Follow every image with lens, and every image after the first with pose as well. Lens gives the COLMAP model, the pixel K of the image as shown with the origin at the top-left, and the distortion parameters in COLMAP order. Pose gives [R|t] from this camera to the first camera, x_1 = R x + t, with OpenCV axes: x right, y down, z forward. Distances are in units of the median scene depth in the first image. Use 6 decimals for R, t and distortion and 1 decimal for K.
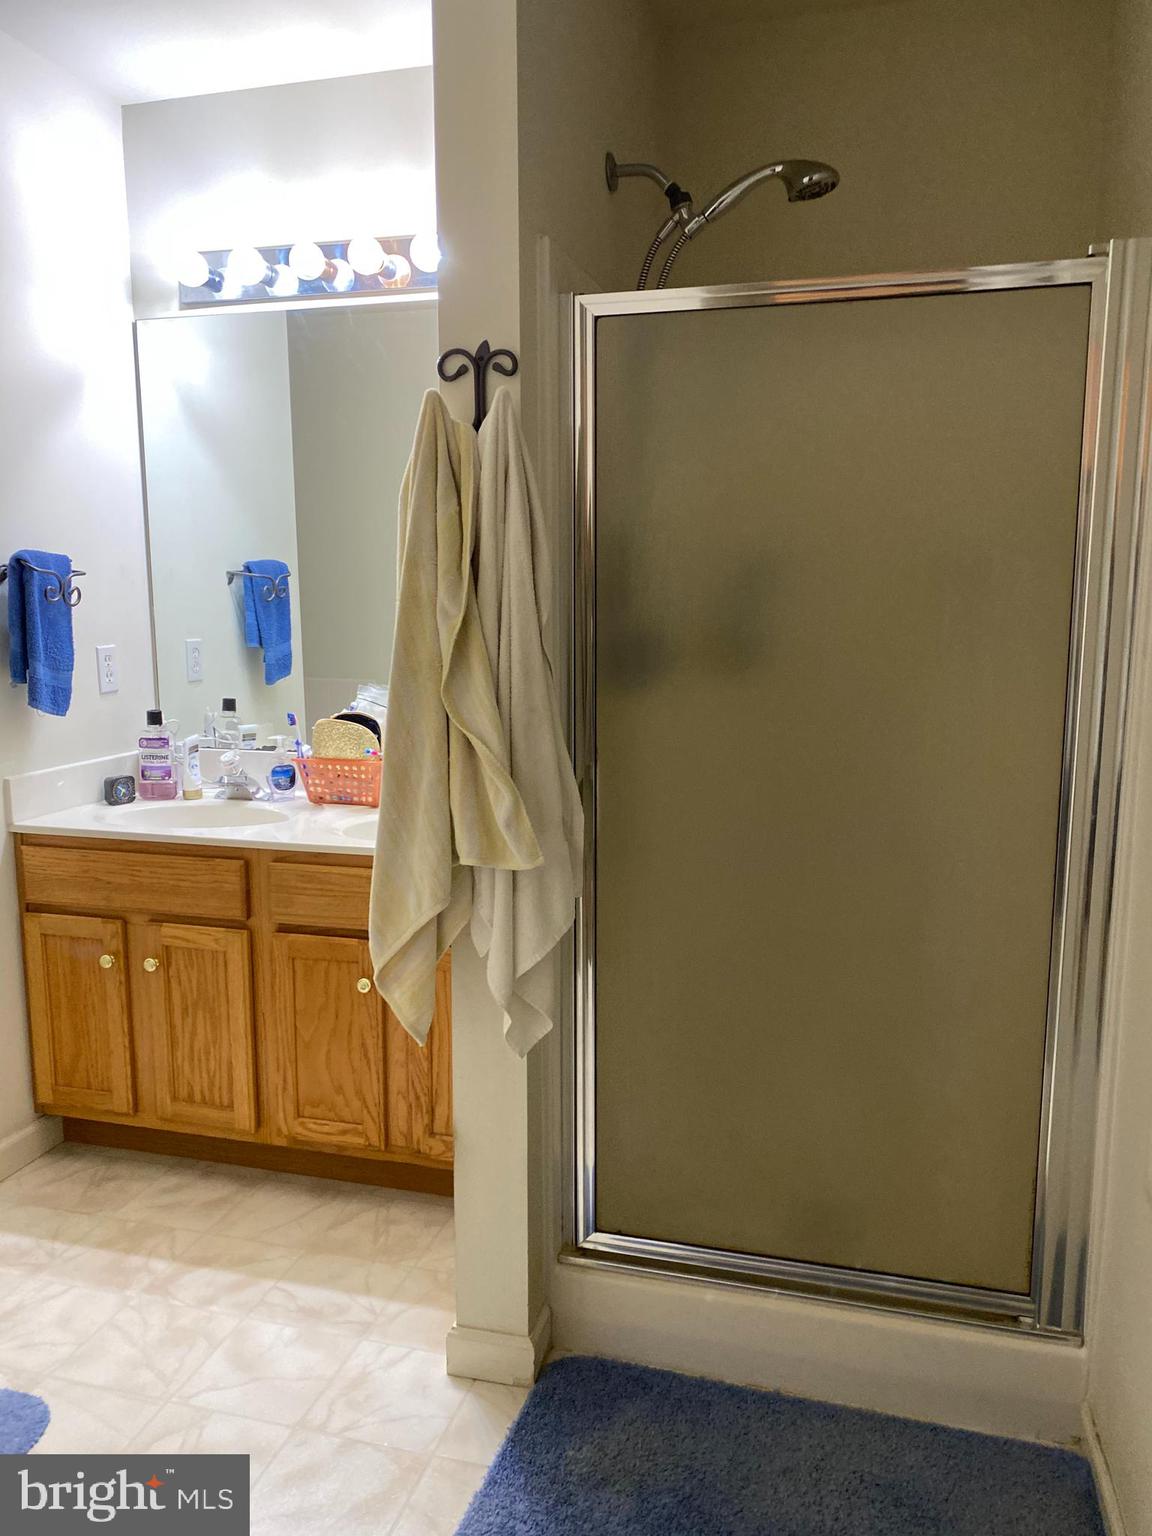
lens RADIAL K [[1185.6, 0, 577.5], [0, 1185.6, 769.9], [0, 0, 1]] dist [0.030578, -0.006436]
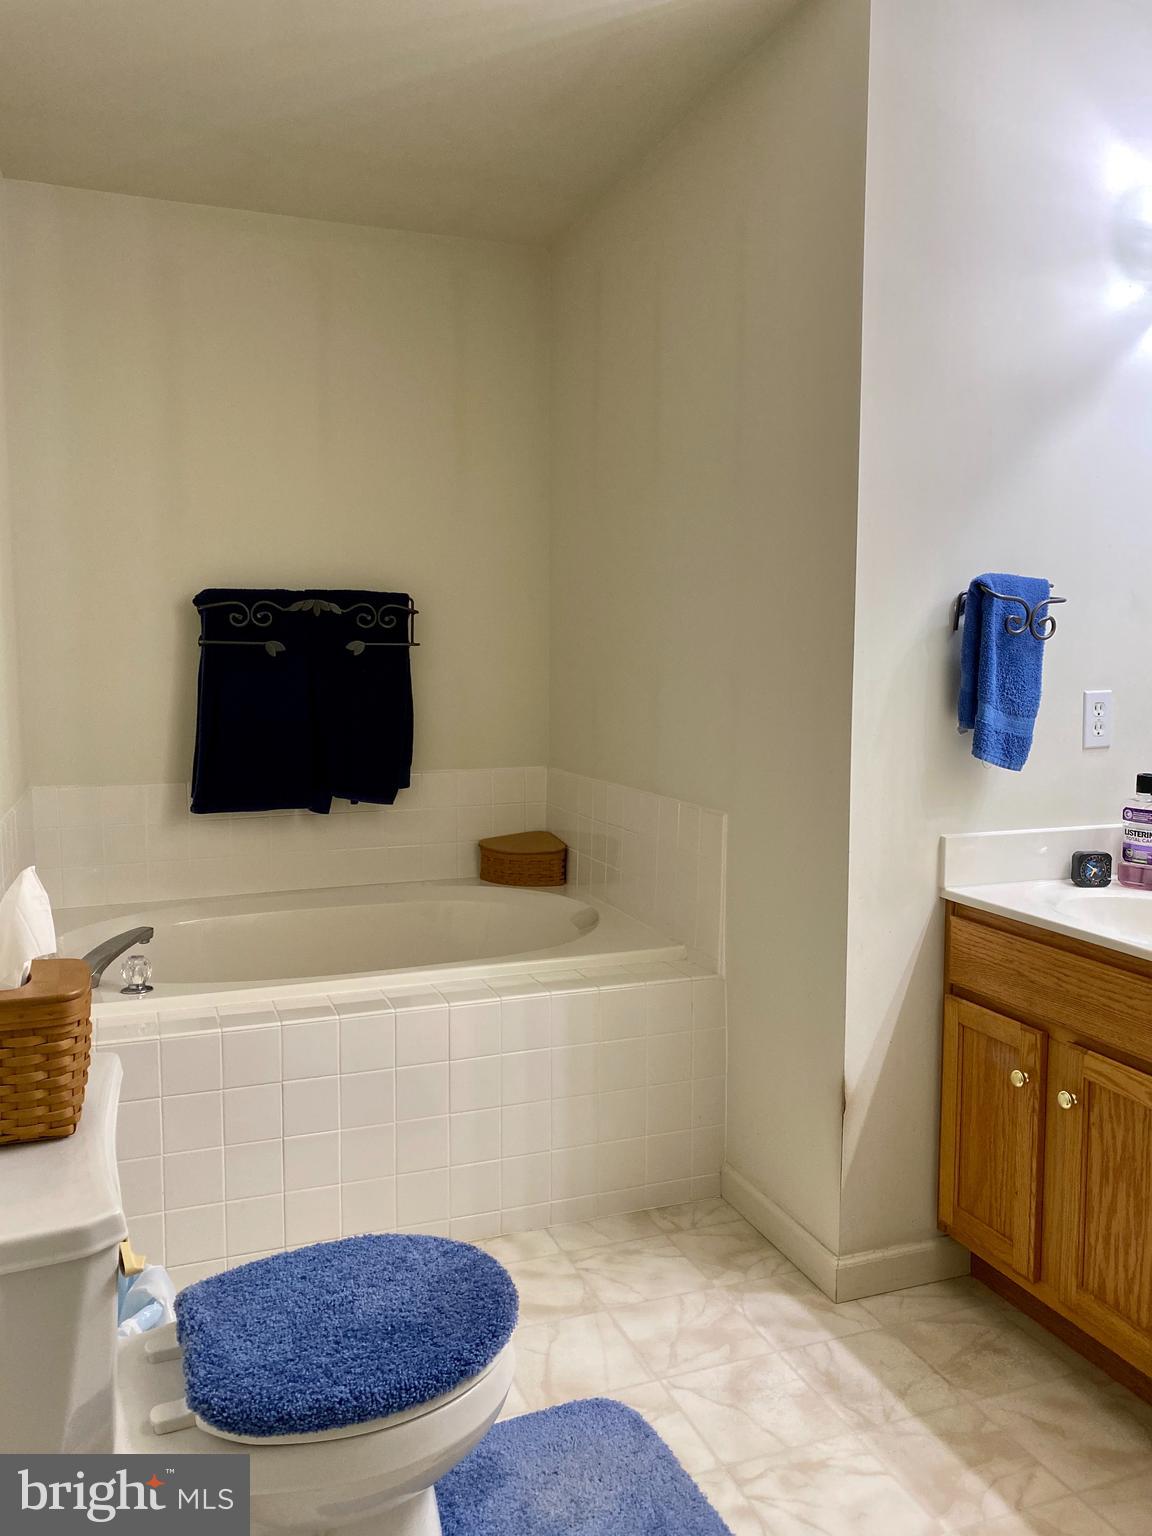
lens RADIAL K [[1185.6, 0, 578.9], [0, 1185.6, 768.2], [0, 0, 1]] dist [0.030578, -0.006436]
pose [[0.599292, 0.078561, -0.796667, 0.049644], [-0.121827, 0.992532, 0.006231, -0.015054], [0.791206, 0.093322, 0.604387, 0.260192]]
